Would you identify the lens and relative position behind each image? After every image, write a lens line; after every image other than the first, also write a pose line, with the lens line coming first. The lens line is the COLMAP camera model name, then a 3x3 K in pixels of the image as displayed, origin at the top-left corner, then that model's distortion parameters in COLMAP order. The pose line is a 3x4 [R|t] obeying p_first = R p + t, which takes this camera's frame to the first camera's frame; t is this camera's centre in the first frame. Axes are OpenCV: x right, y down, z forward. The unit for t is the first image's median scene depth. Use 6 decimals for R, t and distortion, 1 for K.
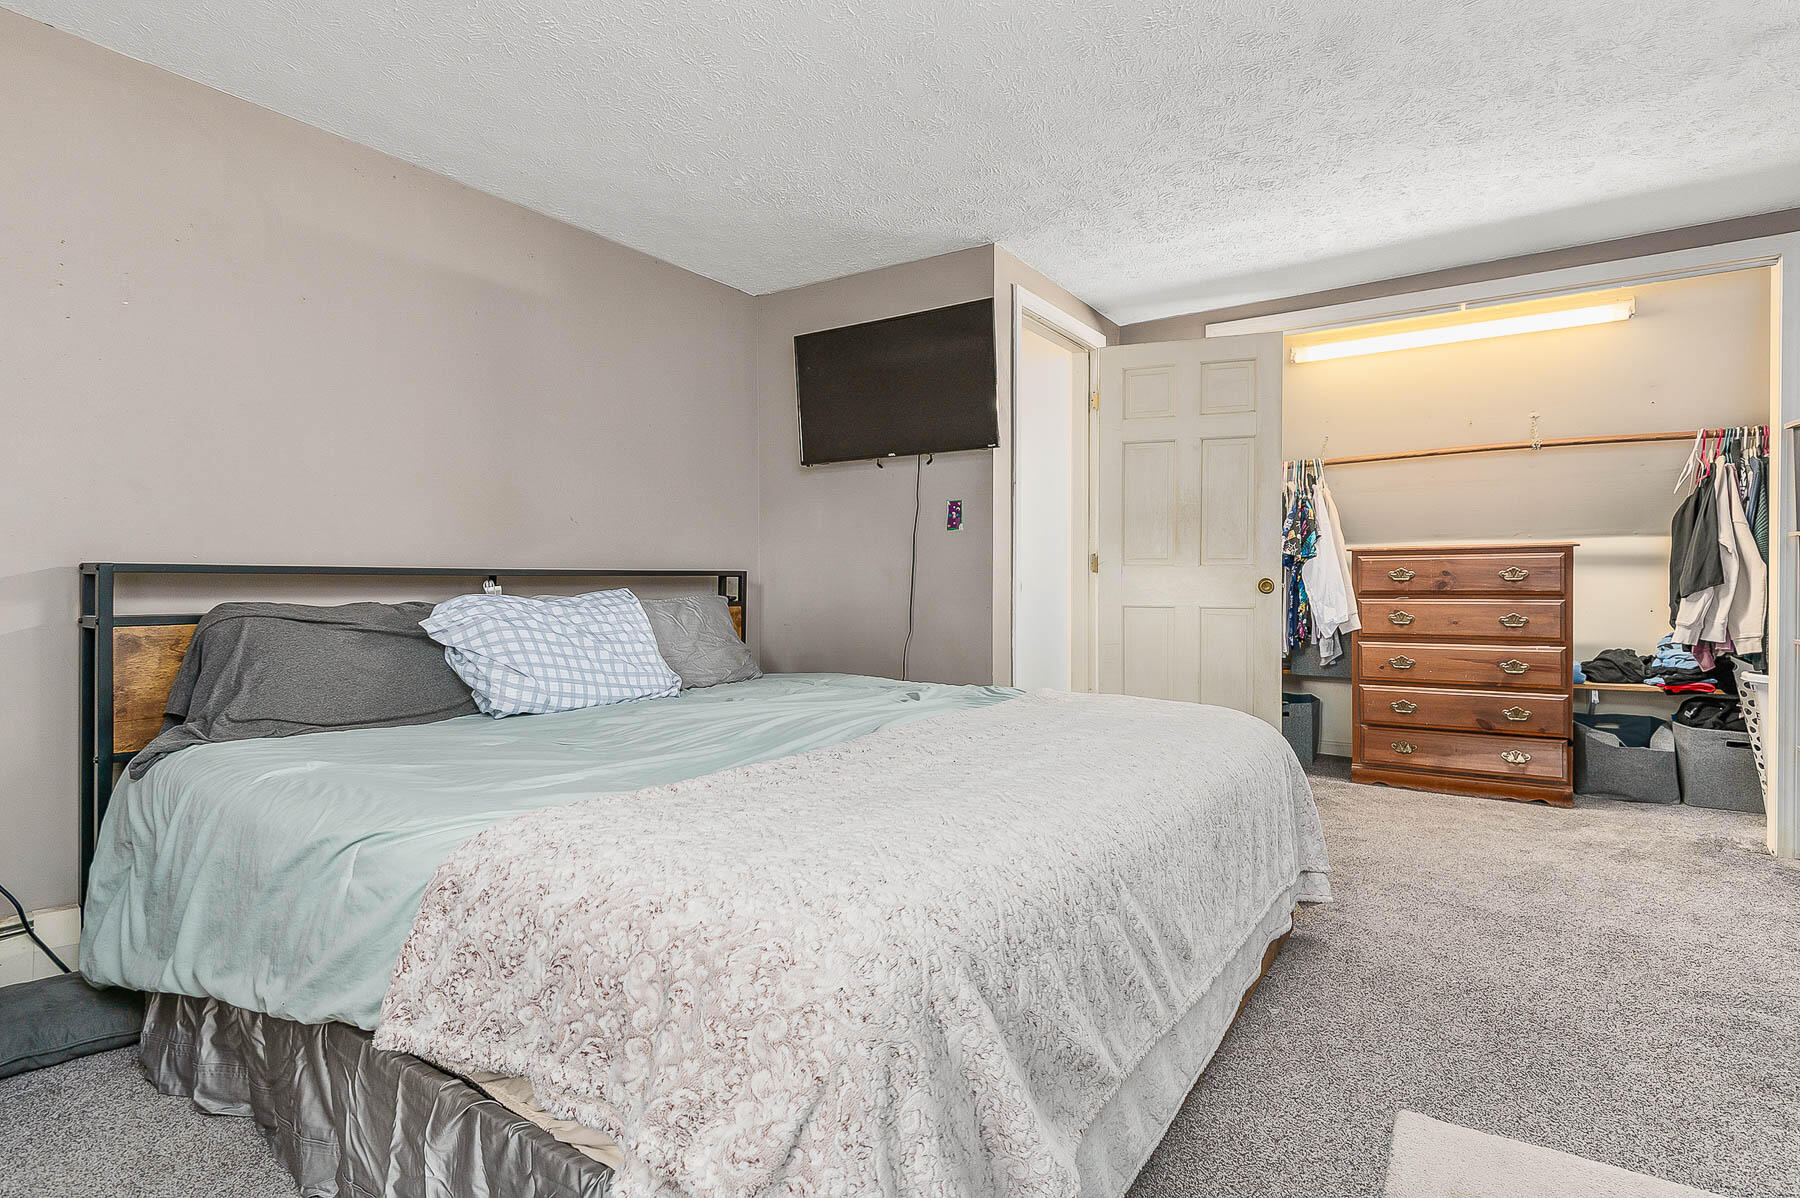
lens RADIAL K [[894.9, 0, 900.5], [0, 894.9, 592.8], [0, 0, 1]] dist [0.009497, -0.007677]
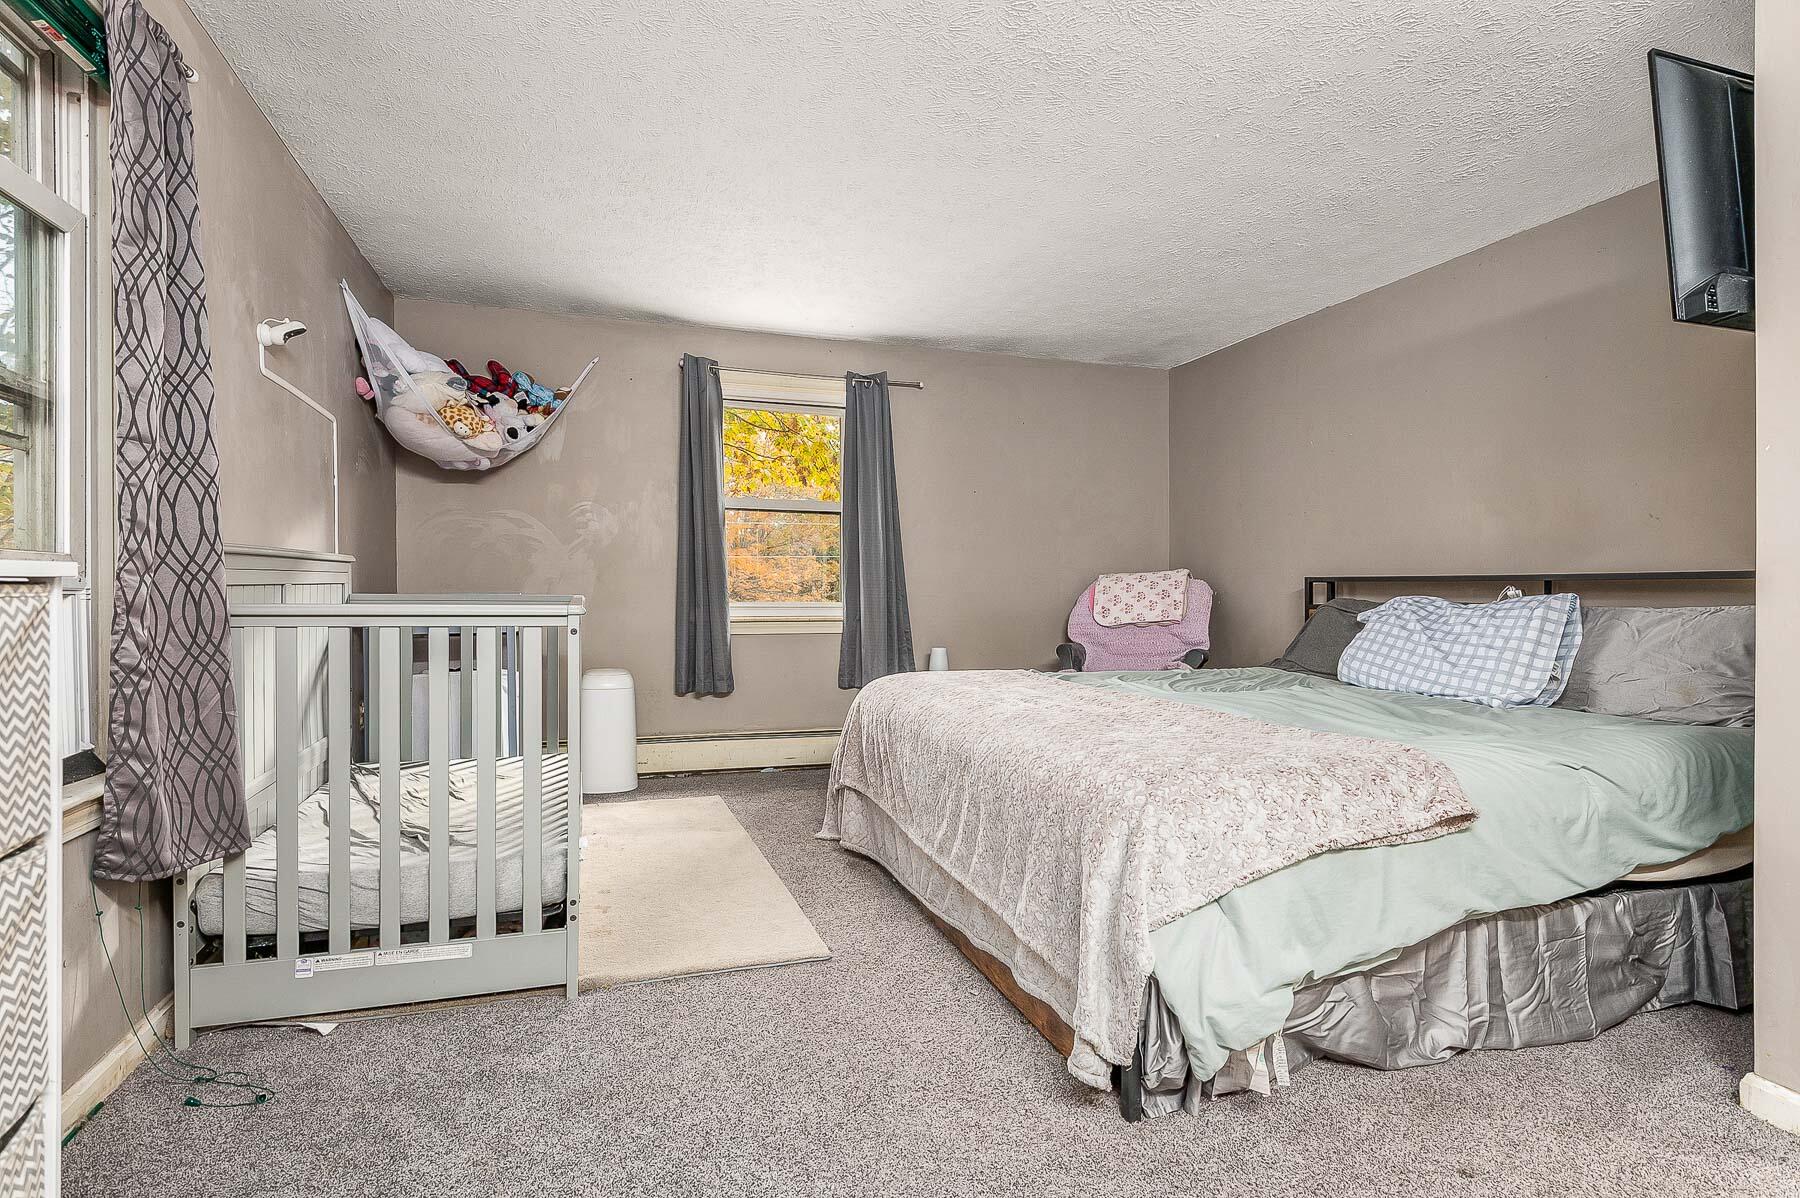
lens RADIAL K [[929.8, 0, 900.7], [0, 929.8, 589.6], [0, 0, 1]] dist [0.009206, -0.006248]
pose [[-0.616437, 0.006945, -0.787374, 1.076361], [-0.002957, 0.999934, 0.011135, -0.023191], [0.787399, 0.009192, -0.616376, 1.259123]]
